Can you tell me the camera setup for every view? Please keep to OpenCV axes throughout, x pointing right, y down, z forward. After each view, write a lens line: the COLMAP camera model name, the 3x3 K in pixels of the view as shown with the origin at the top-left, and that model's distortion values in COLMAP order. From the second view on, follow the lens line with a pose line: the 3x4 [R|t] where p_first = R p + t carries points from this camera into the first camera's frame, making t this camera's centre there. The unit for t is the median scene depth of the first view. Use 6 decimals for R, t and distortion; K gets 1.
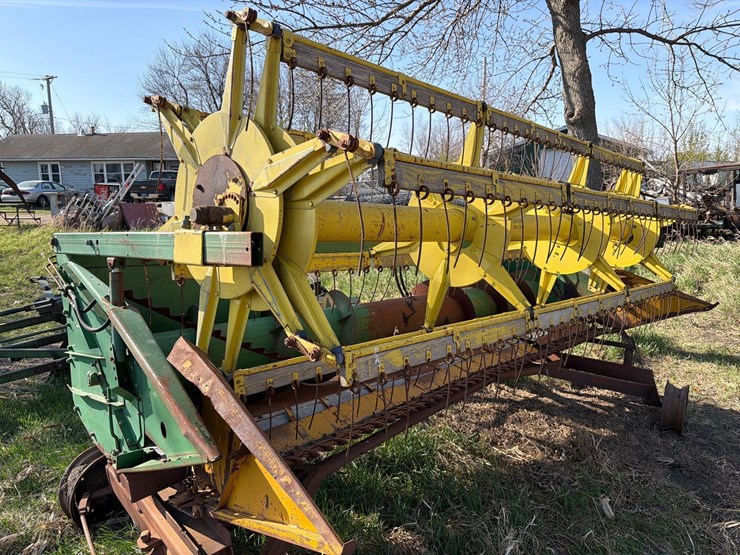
lens RADIAL K [[514.1, 0, 370.0], [0, 514.1, 277.5], [0, 0, 1]] dist [0.075850, -0.119865]
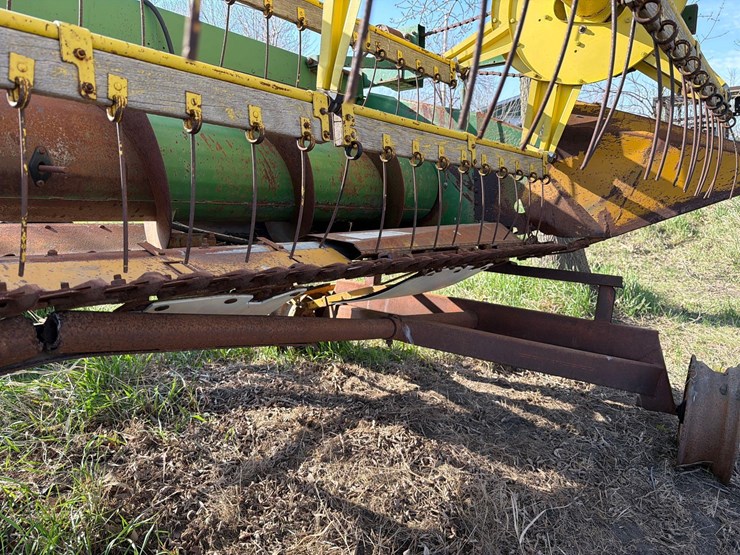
lens RADIAL K [[521.4, 0, 360.8], [0, 521.4, 278.8], [0, 0, 1]] dist [0.057478, -0.087585]
pose [[0.998913, 0.003036, 0.046525, 0.303197], [-0.004848, 0.999232, 0.038884, 0.132206], [-0.046371, -0.039068, 0.998160, 0.638623]]
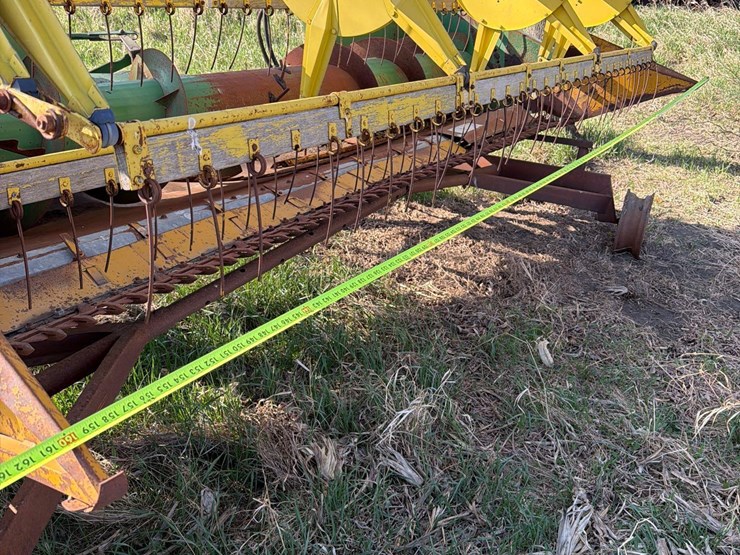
lens RADIAL K [[676.7, 0, 362.5], [0, 676.7, 269.0], [0, 0, 1]] dist [0.188424, -0.379455]
pose [[0.984905, -0.043396, 0.167565, 0.023288], [-0.005945, 0.959011, 0.283308, 0.032303], [-0.172991, -0.280028, 0.944277, 0.100565]]
